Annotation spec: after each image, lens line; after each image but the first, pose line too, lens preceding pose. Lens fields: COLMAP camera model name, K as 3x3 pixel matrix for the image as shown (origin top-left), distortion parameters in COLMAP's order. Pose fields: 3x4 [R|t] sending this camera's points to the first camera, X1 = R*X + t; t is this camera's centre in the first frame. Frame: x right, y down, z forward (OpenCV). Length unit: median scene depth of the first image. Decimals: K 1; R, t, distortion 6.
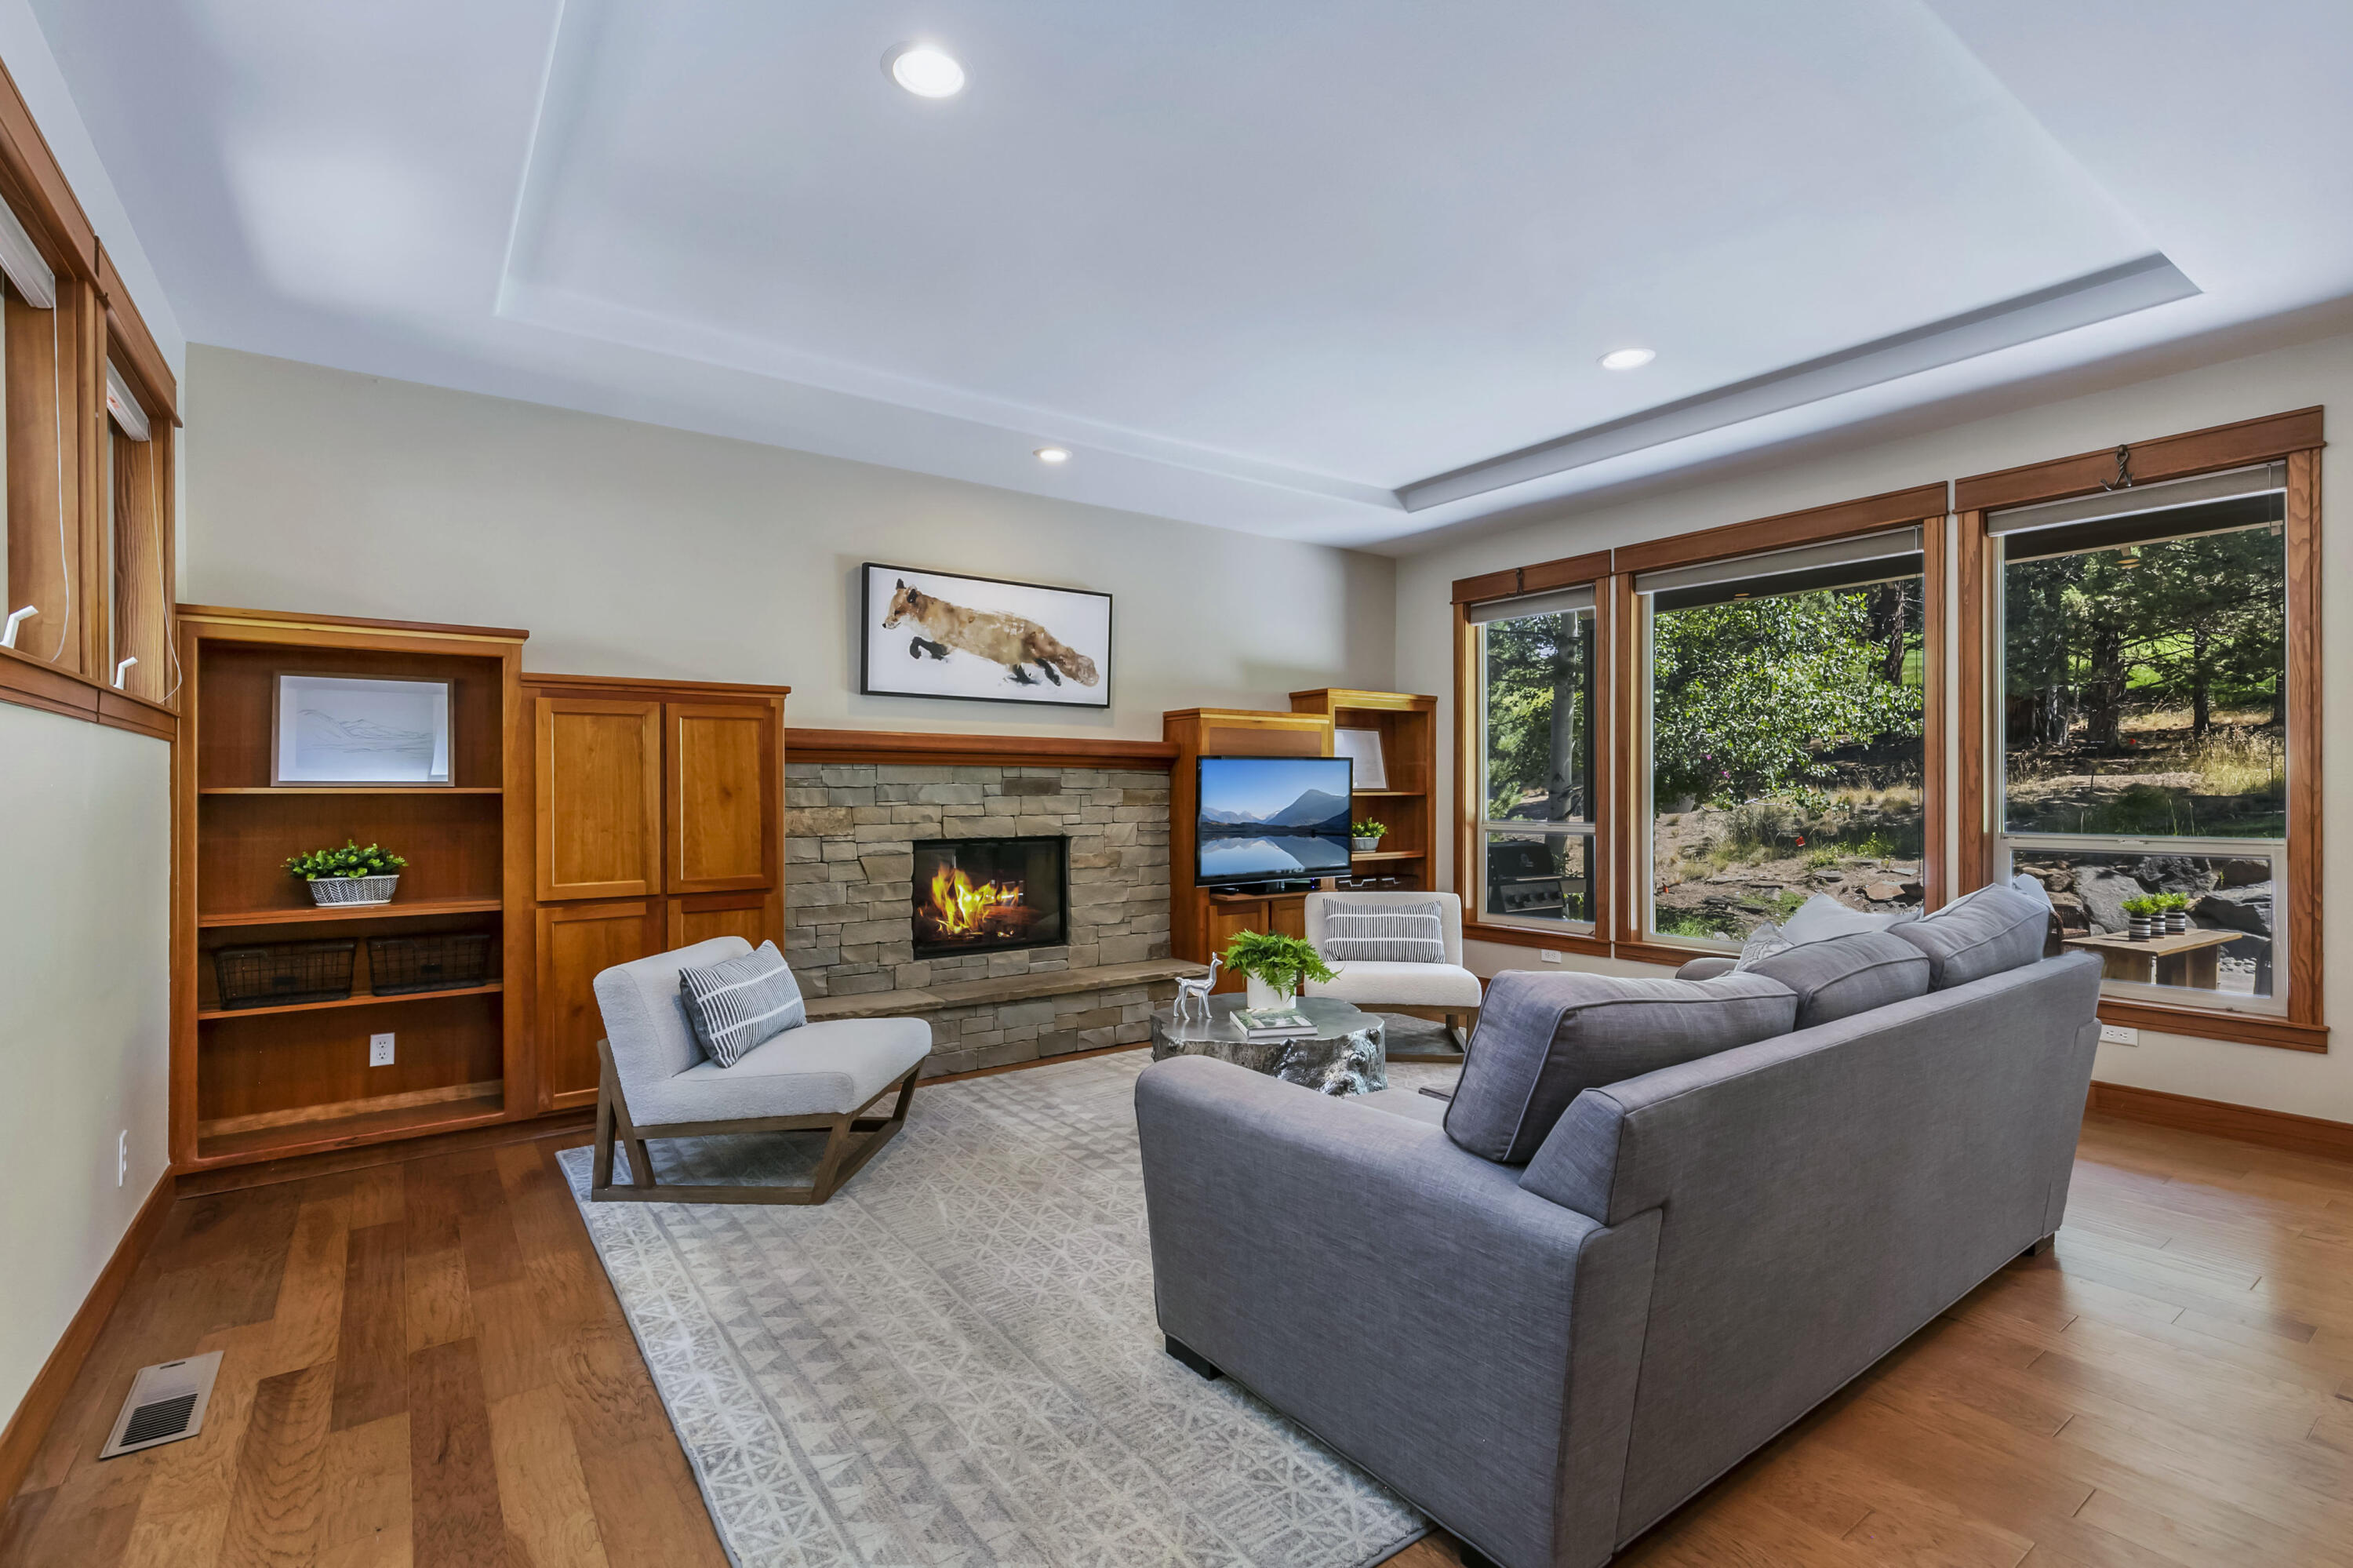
lens RADIAL K [[1065.1, 0, 1179.7], [0, 1065.1, 791.5], [0, 0, 1]] dist [0.009034, -0.002672]
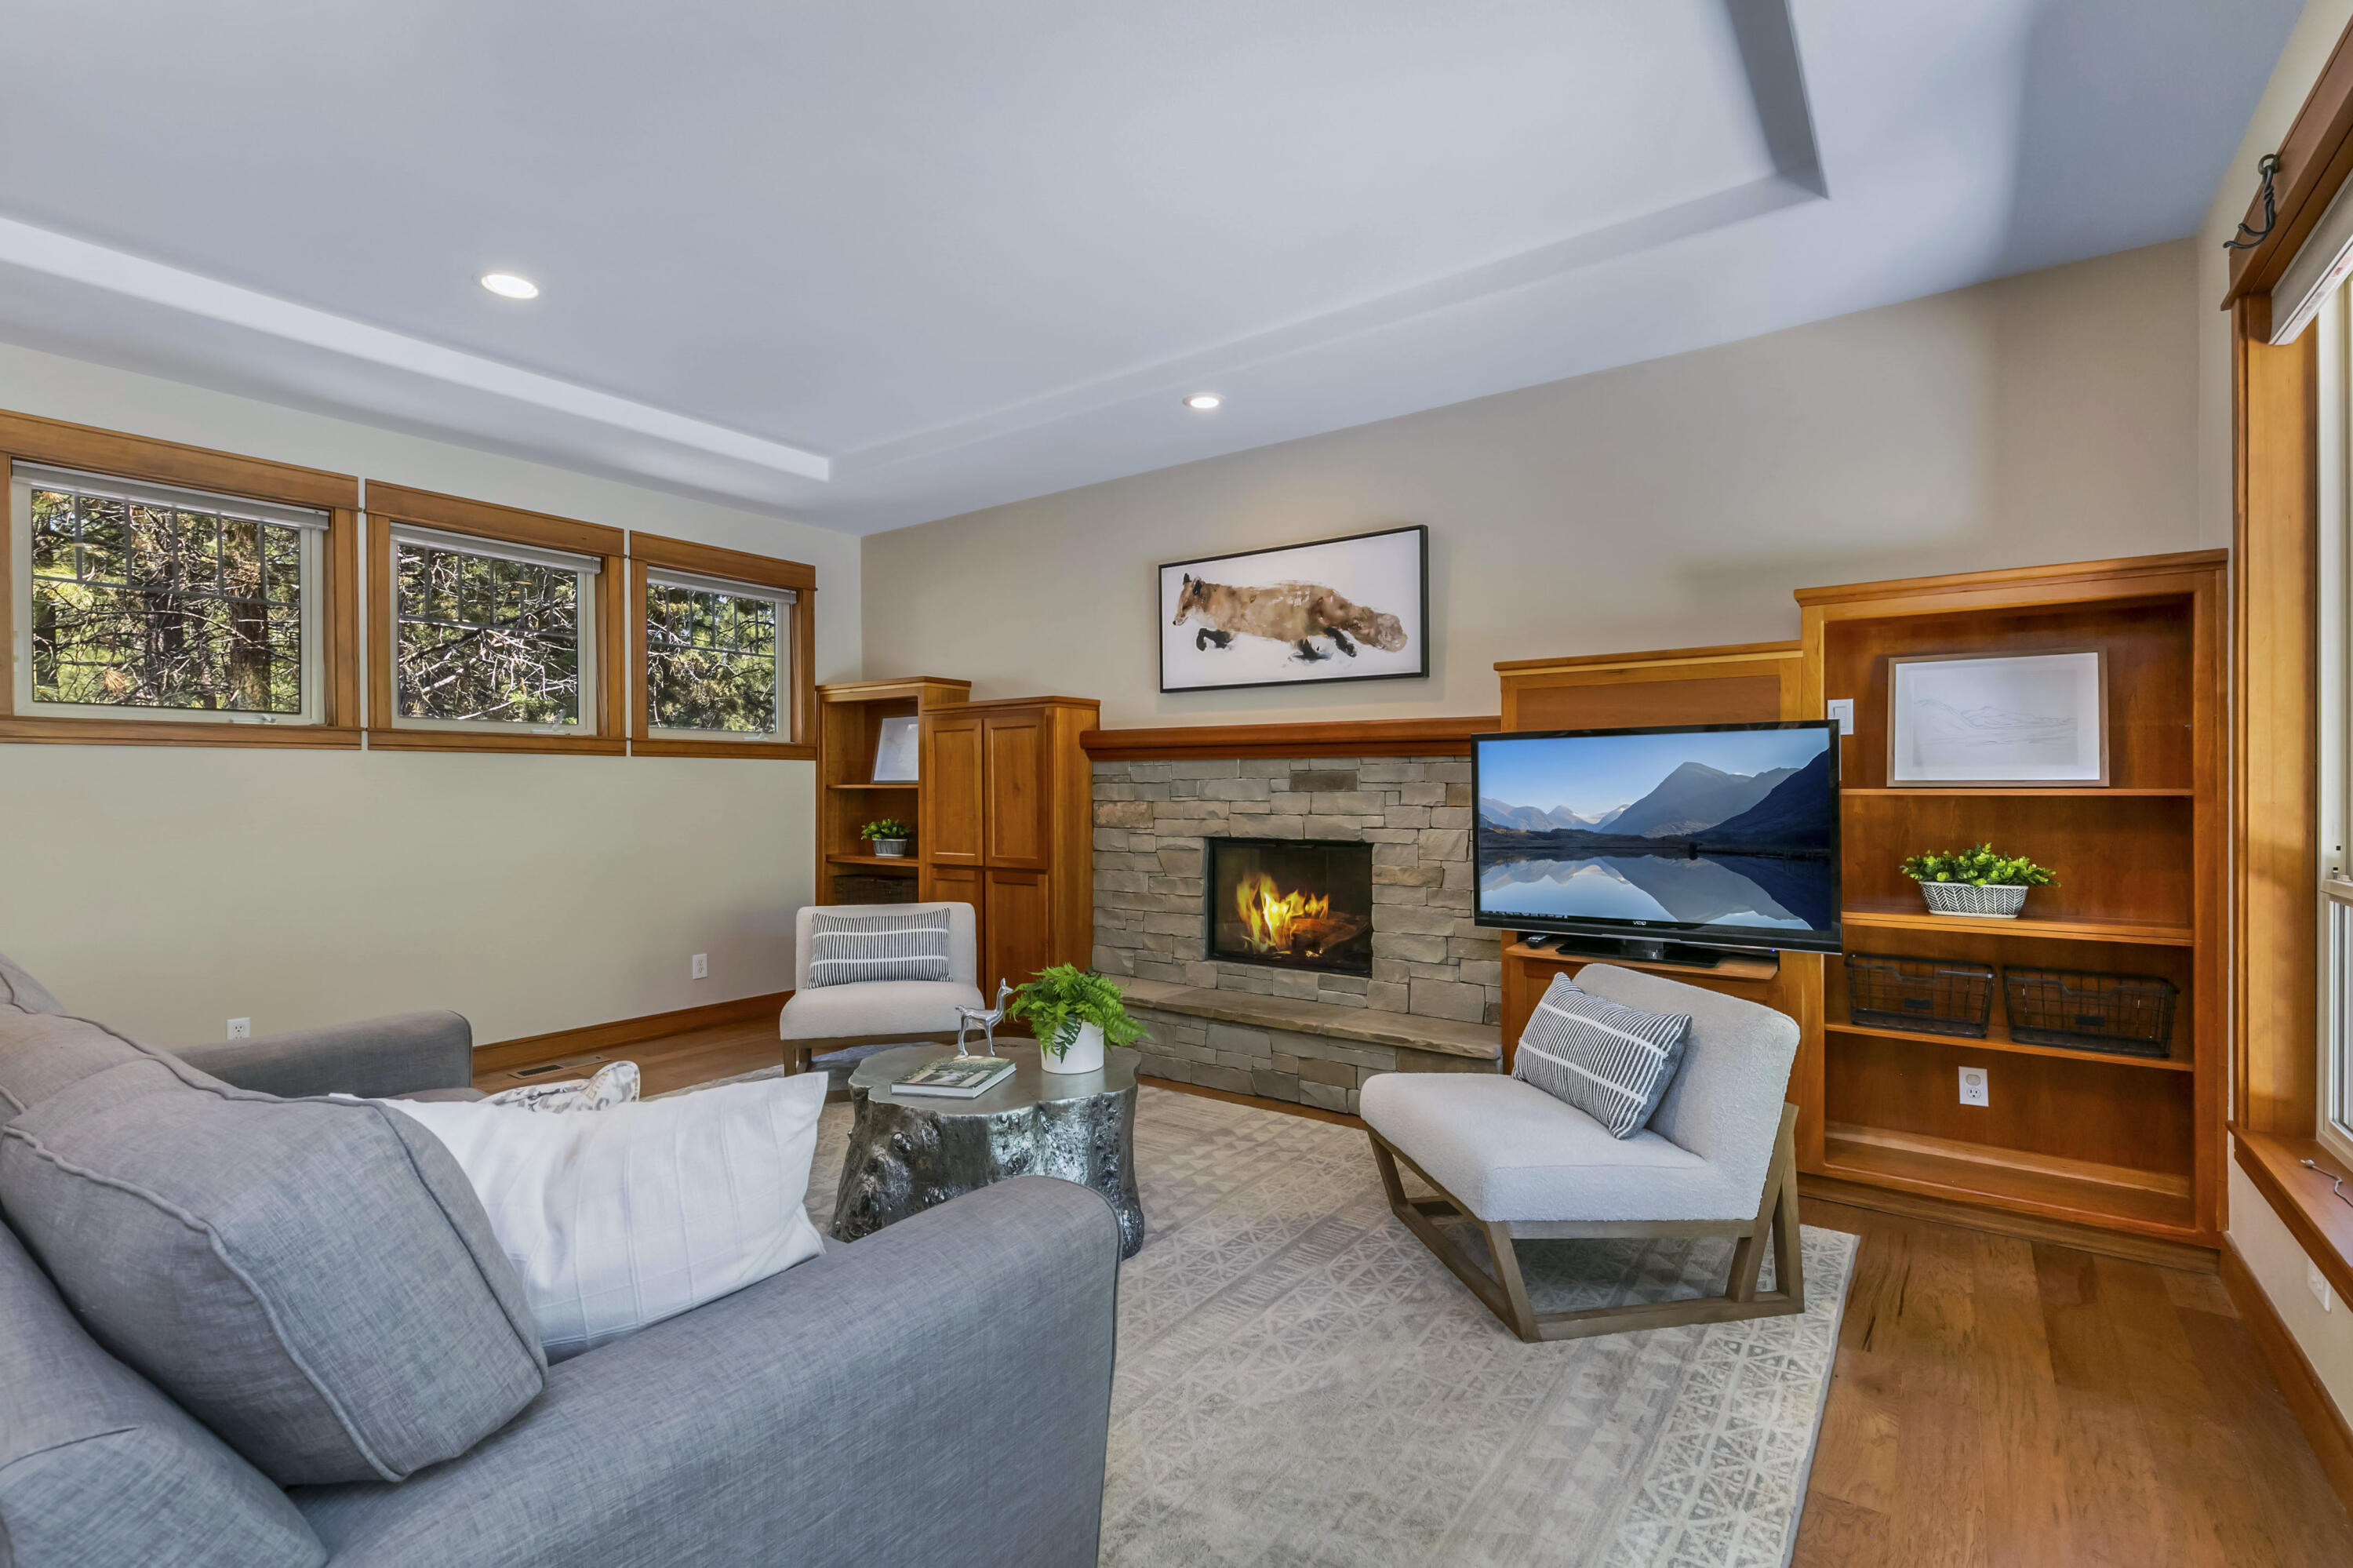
lens RADIAL K [[1065.1, 0, 1181.0], [0, 1065.1, 785.0], [0, 0, 1]] dist [0.009034, -0.002672]
pose [[0.313971, -0.001325, -0.949432, 0.652209], [0.001700, 0.999998, -0.000834, -0.000780], [0.949431, -0.001353, 0.313973, 0.653716]]
